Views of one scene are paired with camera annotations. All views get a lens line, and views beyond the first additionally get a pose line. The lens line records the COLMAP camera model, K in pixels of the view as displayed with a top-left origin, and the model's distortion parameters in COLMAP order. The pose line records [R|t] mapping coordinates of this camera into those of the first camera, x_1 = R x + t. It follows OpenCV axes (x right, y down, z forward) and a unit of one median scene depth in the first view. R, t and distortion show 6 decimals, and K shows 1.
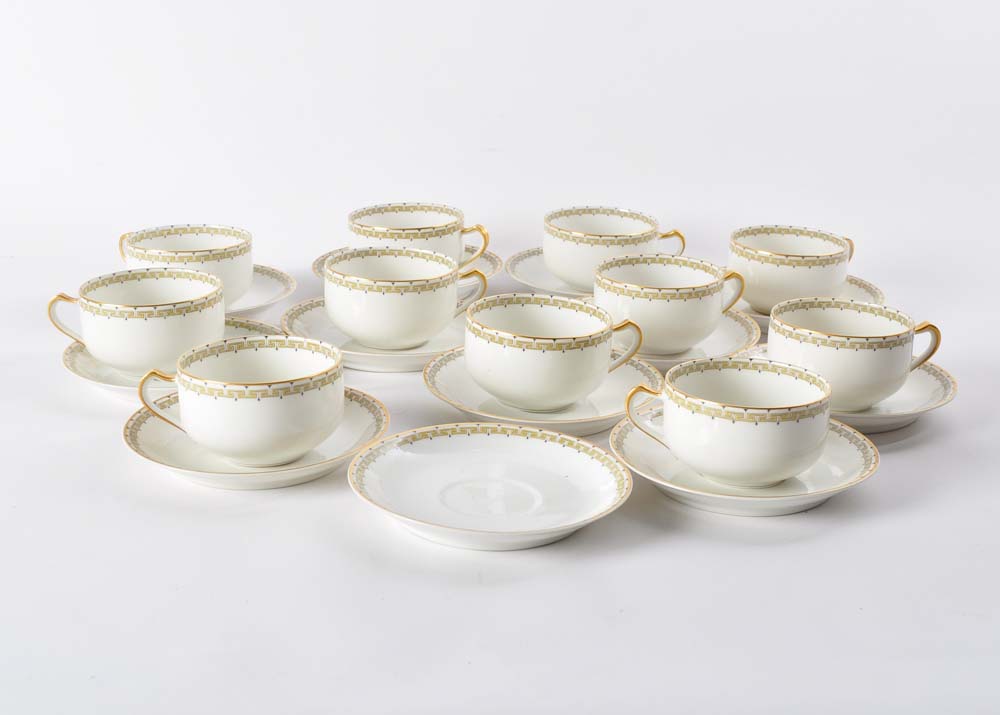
lens RADIAL K [[1260.4, 0, 501.0], [0, 1260.4, 358.7], [0, 0, 1]] dist [0.057567, 0.000000]
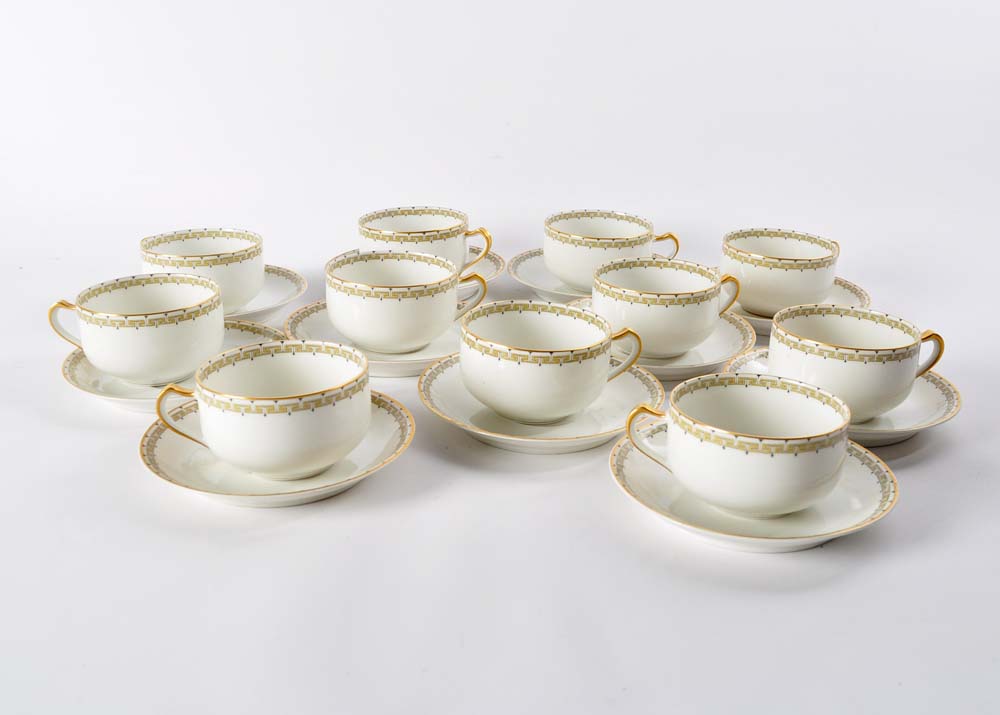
lens RADIAL K [[929.2, 0, 498.8], [0, 929.2, 356.0], [0, 0, 1]] dist [-0.015291, 0.000000]
pose [[0.999743, 0.002500, -0.022515, 0.016539], [-0.001575, 0.999157, 0.041030, -0.037093], [0.022599, -0.040984, 0.998904, 0.264893]]
